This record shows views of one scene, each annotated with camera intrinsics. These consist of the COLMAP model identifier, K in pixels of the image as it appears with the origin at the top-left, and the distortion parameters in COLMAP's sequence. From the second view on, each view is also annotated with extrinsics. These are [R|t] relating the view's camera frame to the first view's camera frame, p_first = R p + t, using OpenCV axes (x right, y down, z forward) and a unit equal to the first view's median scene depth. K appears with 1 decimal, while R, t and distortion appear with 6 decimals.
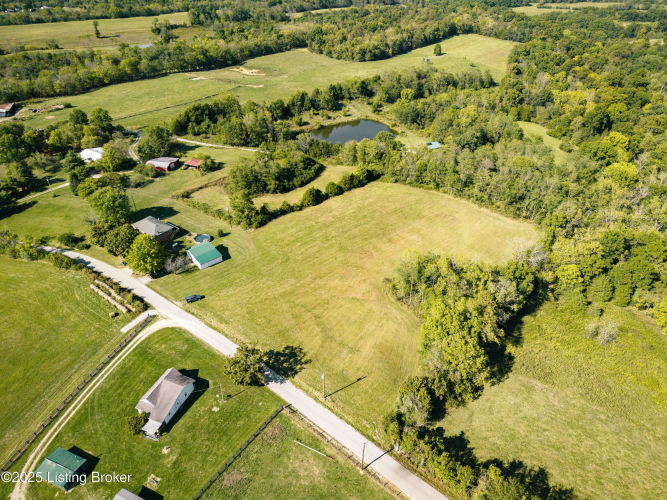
lens RADIAL K [[445.4, 0, 337.0], [0, 445.4, 250.5], [0, 0, 1]] dist [0.029840, -0.027729]
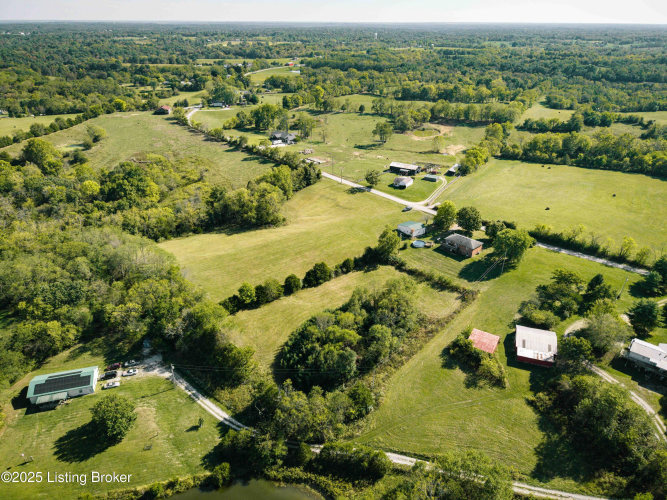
lens RADIAL K [[445.4, 0, 334.7], [0, 445.4, 251.9], [0, 0, 1]] dist [0.029840, -0.027729]
pose [[-0.984774, -0.093122, 0.146791, -0.230282], [0.087767, 0.462552, 0.882237, -0.988800], [-0.150054, 0.881688, -0.447336, 1.439468]]
